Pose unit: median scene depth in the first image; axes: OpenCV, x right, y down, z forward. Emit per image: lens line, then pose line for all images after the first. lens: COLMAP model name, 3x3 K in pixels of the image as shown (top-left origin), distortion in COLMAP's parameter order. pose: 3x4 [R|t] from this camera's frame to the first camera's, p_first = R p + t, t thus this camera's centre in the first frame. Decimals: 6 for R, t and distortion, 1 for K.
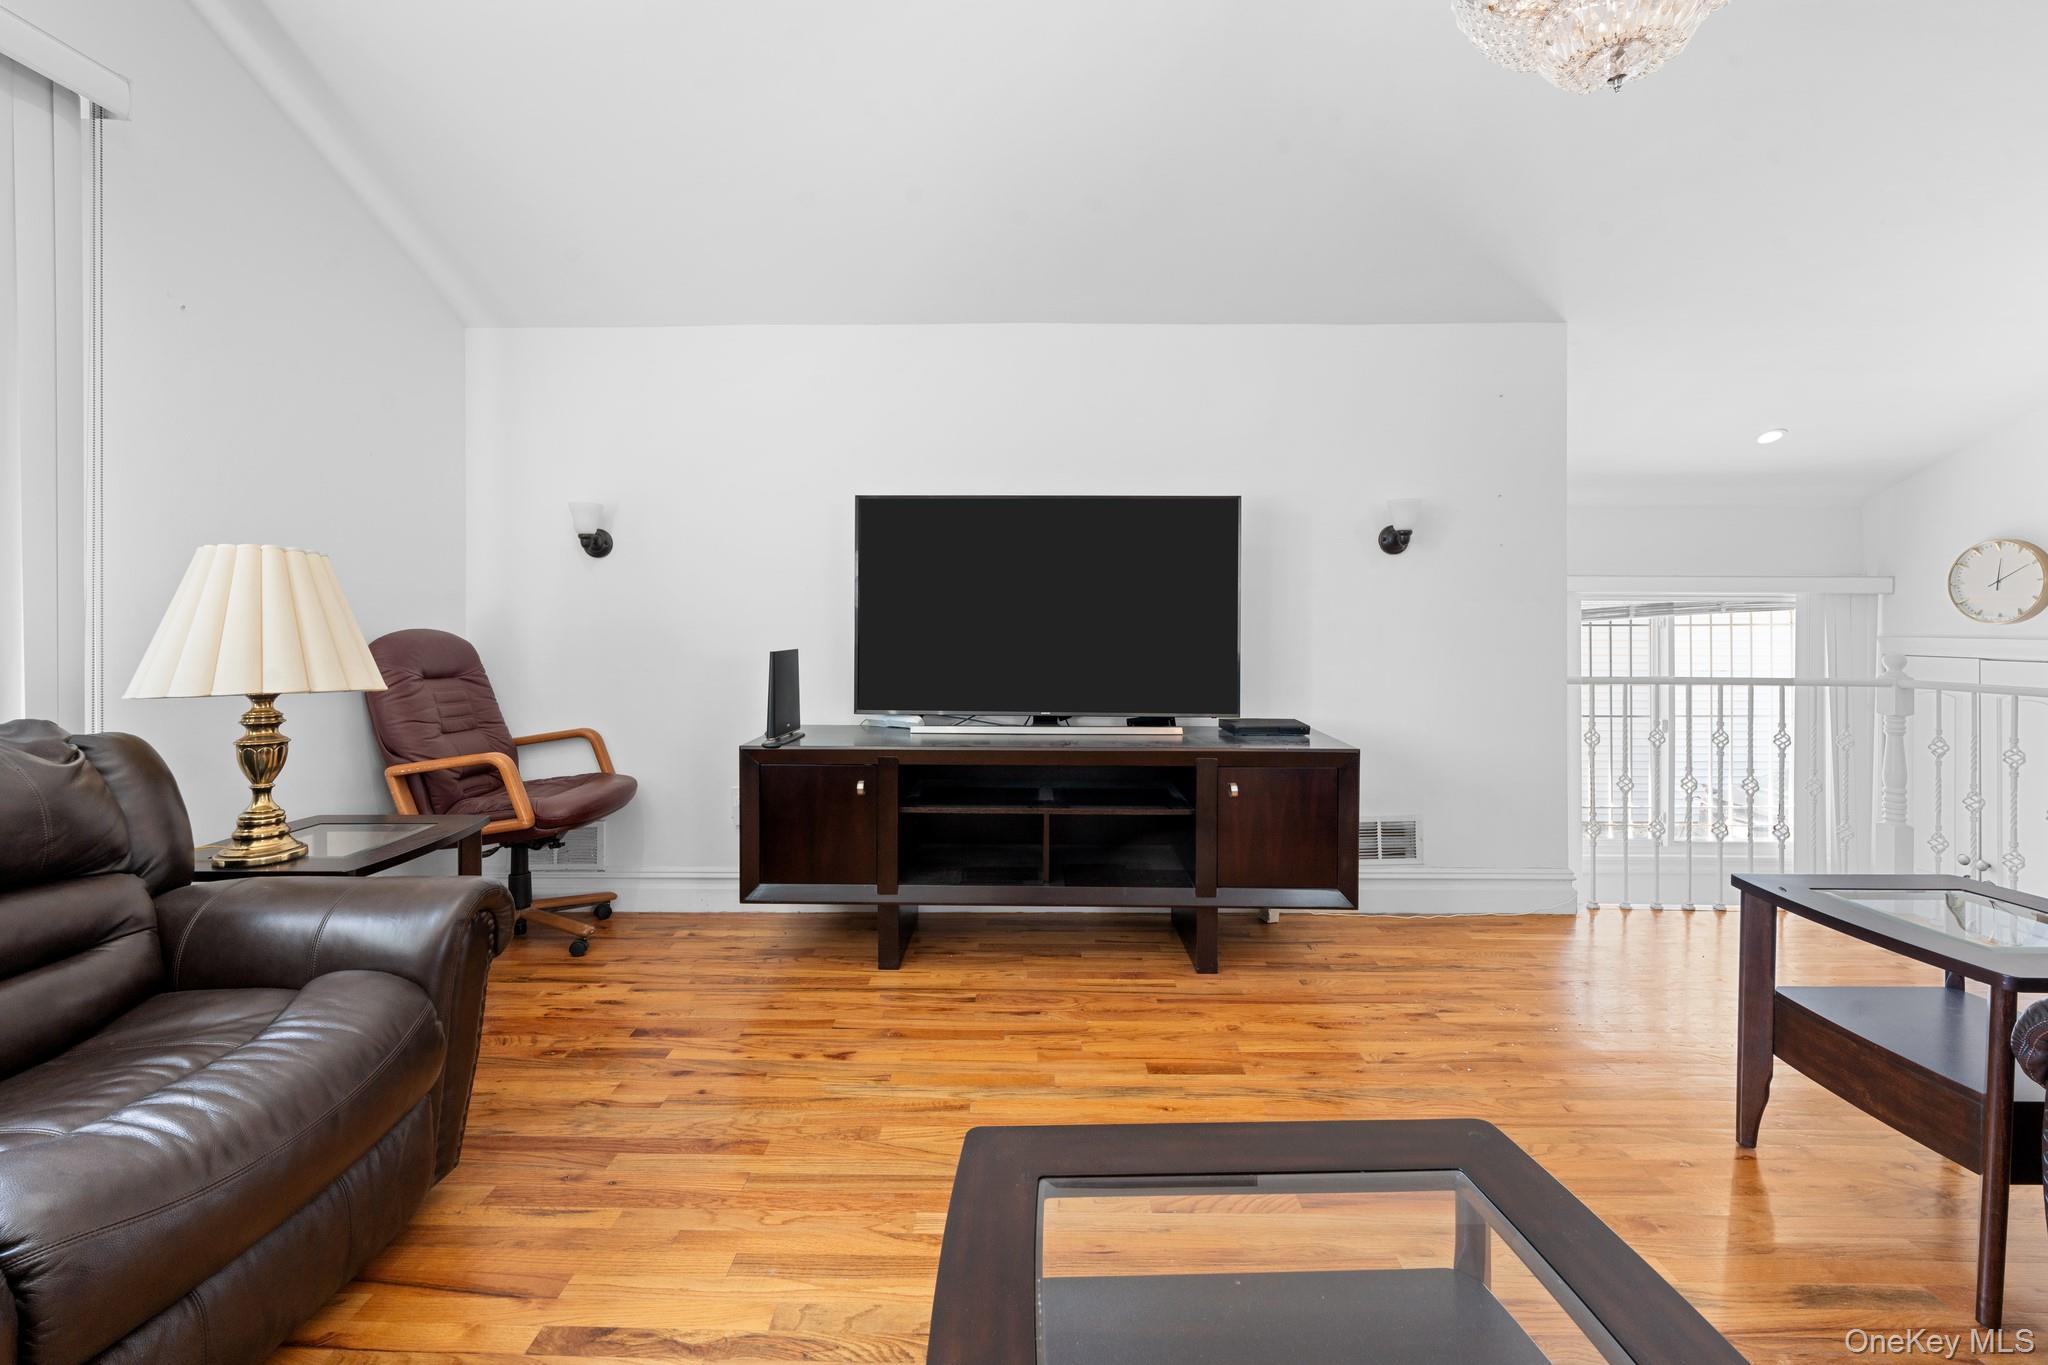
lens RADIAL K [[857.5, 0, 1007.2], [0, 857.5, 647.3], [0, 0, 1]] dist [0.001274, 0.000044]
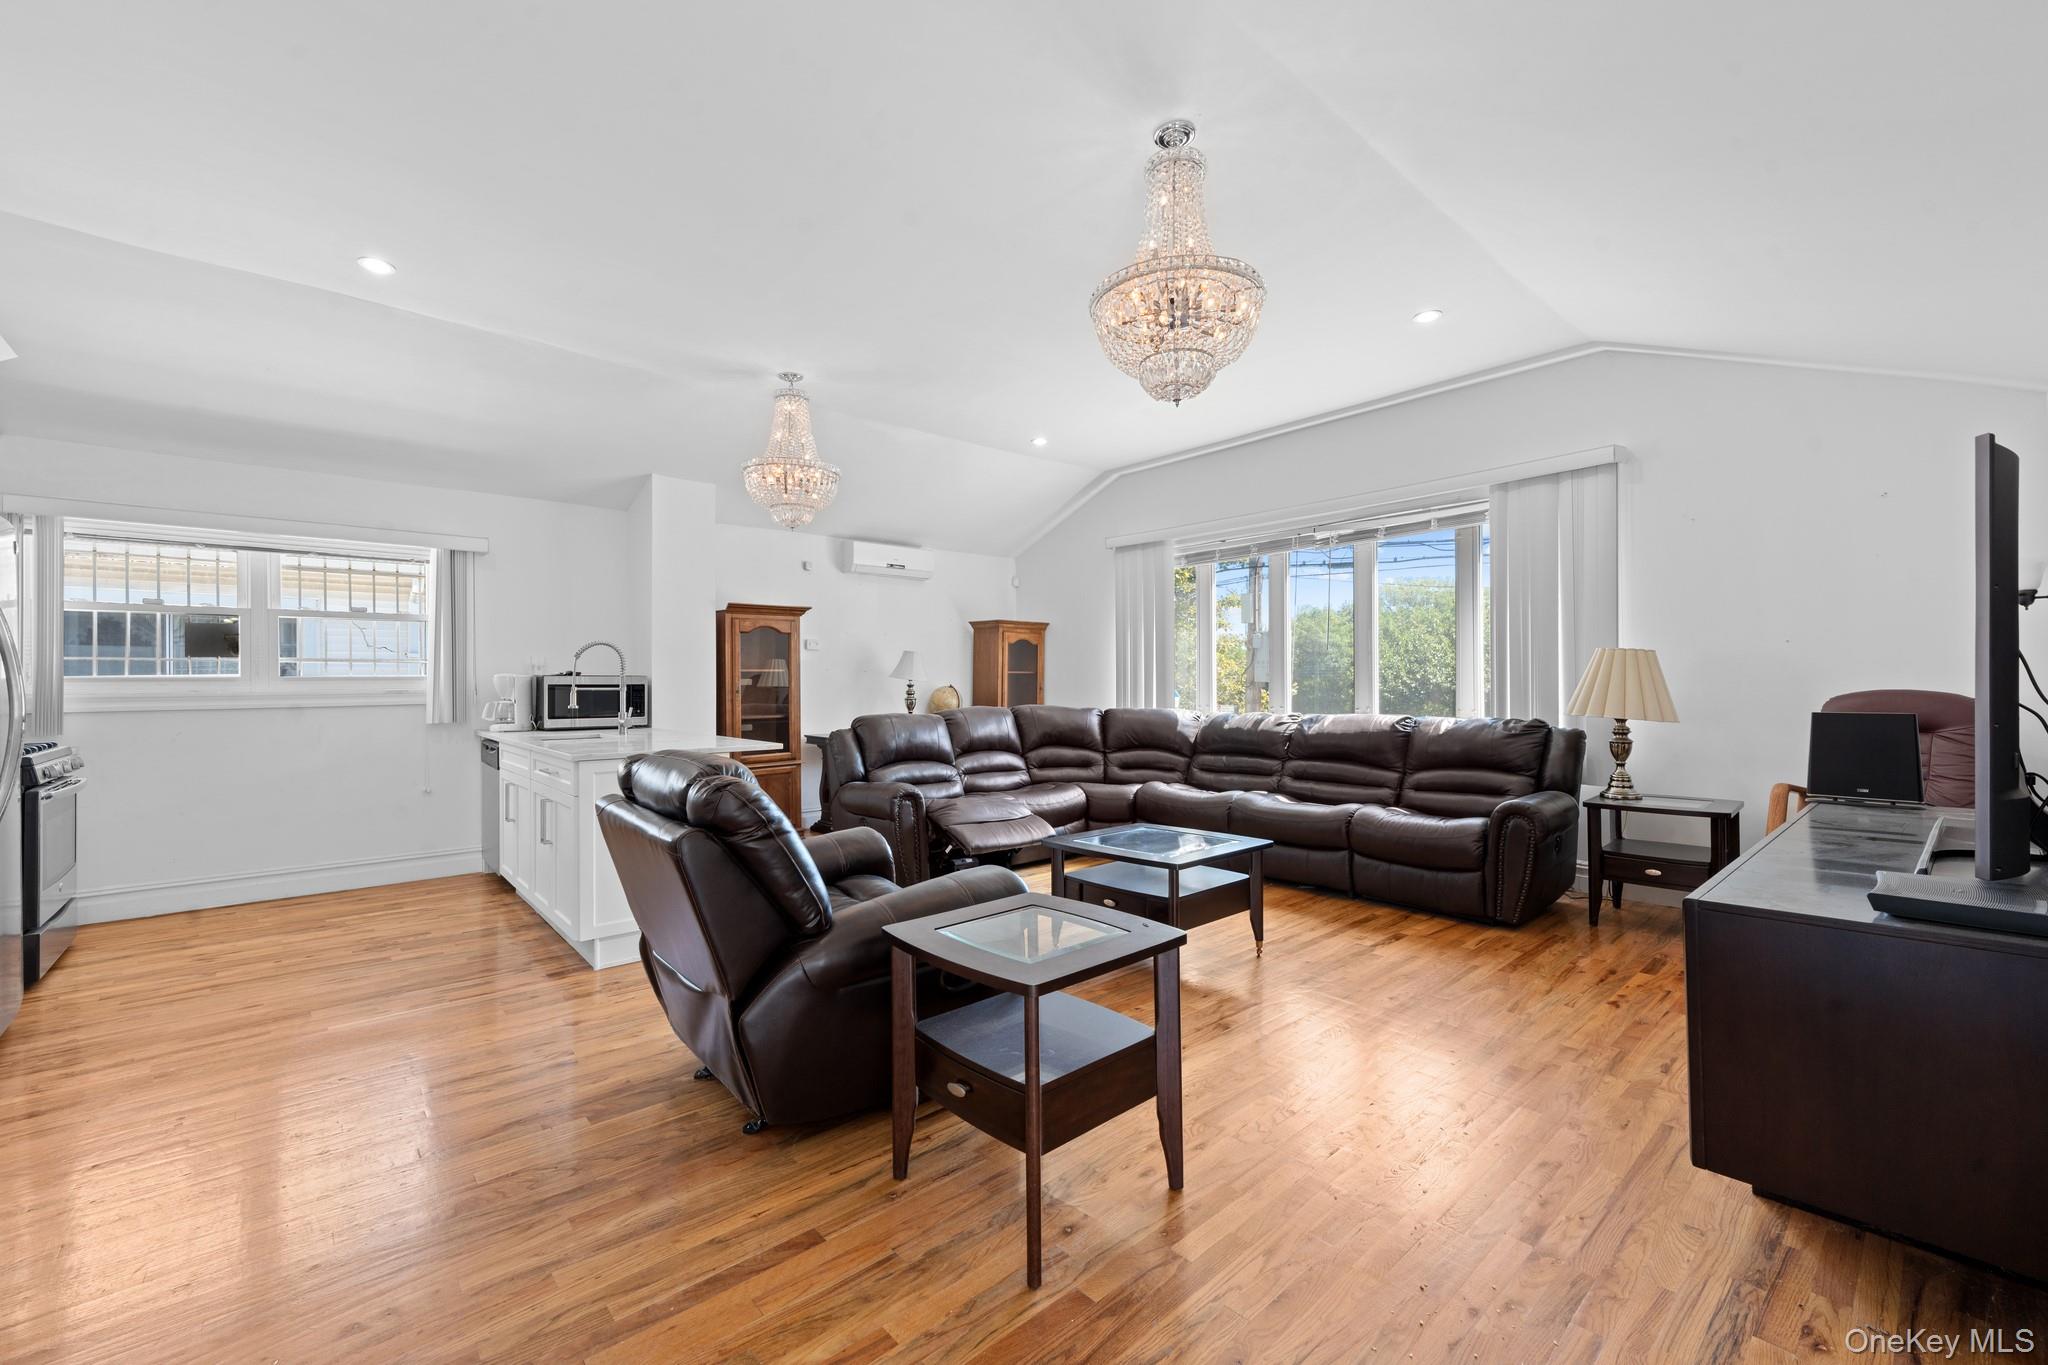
lens RADIAL K [[825.6, 0, 1023.0], [0, 825.6, 675.2], [0, 0, 1]] dist [-0.000869, -0.000074]
pose [[-0.737971, -0.002237, -0.674829, 1.550204], [-0.014539, 0.999815, 0.012585, -0.053622], [0.674676, 0.019099, -0.737867, 1.487301]]
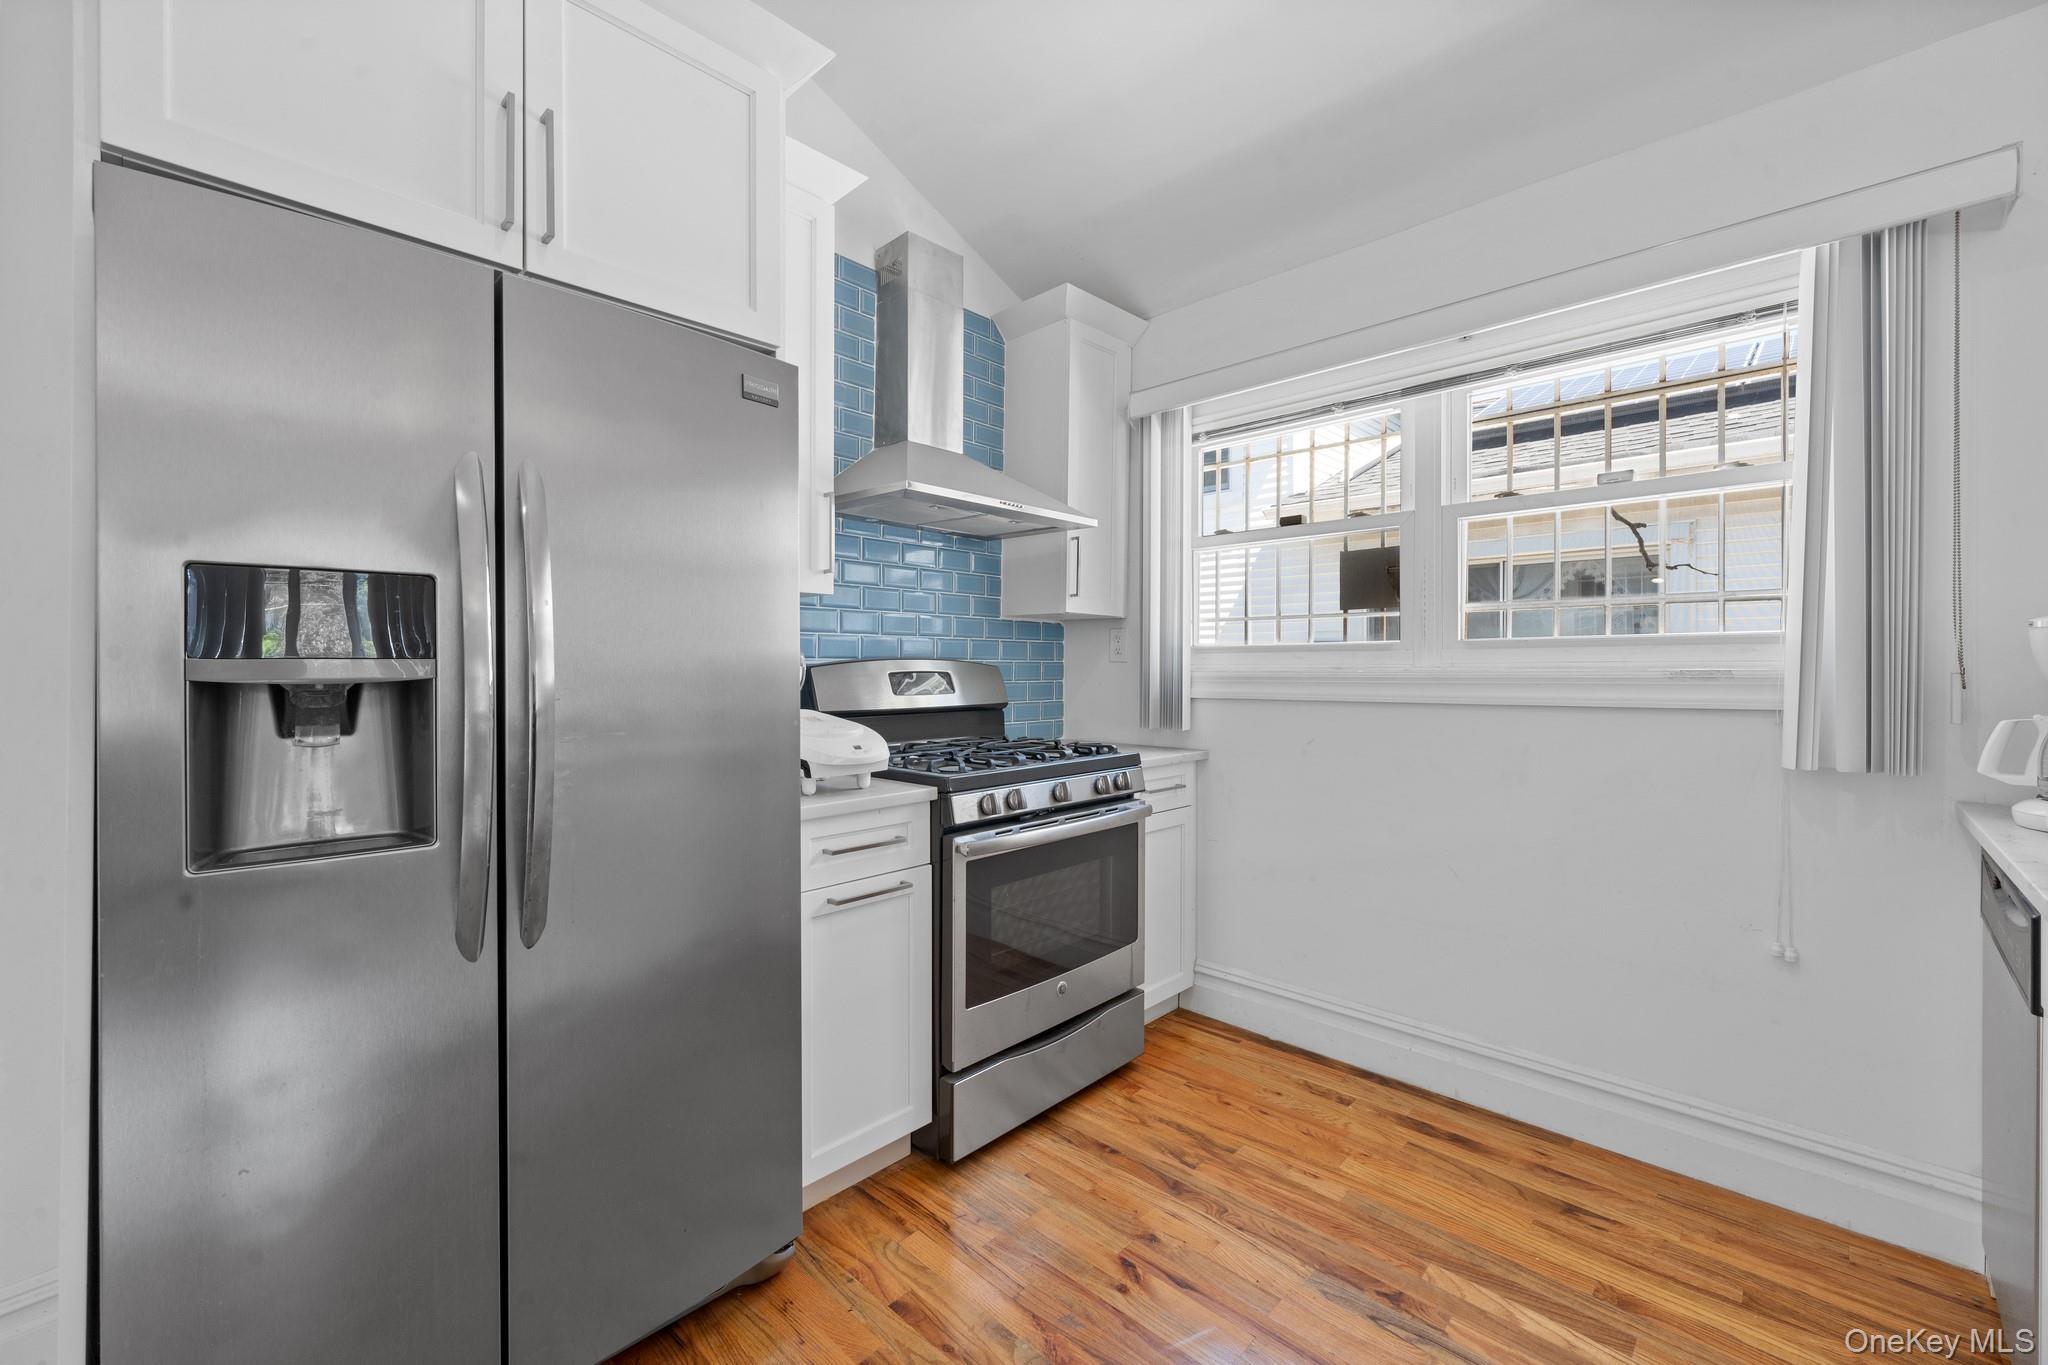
lens RADIAL K [[825.6, 0, 1023.0], [0, 825.6, 675.2], [0, 0, 1]] dist [-0.000869, -0.000074]
pose [[-0.733396, -0.006155, 0.679774, 1.204604], [0.022845, 0.999171, 0.033693, 0.005023], [-0.679418, 0.040240, -0.732647, -0.326911]]
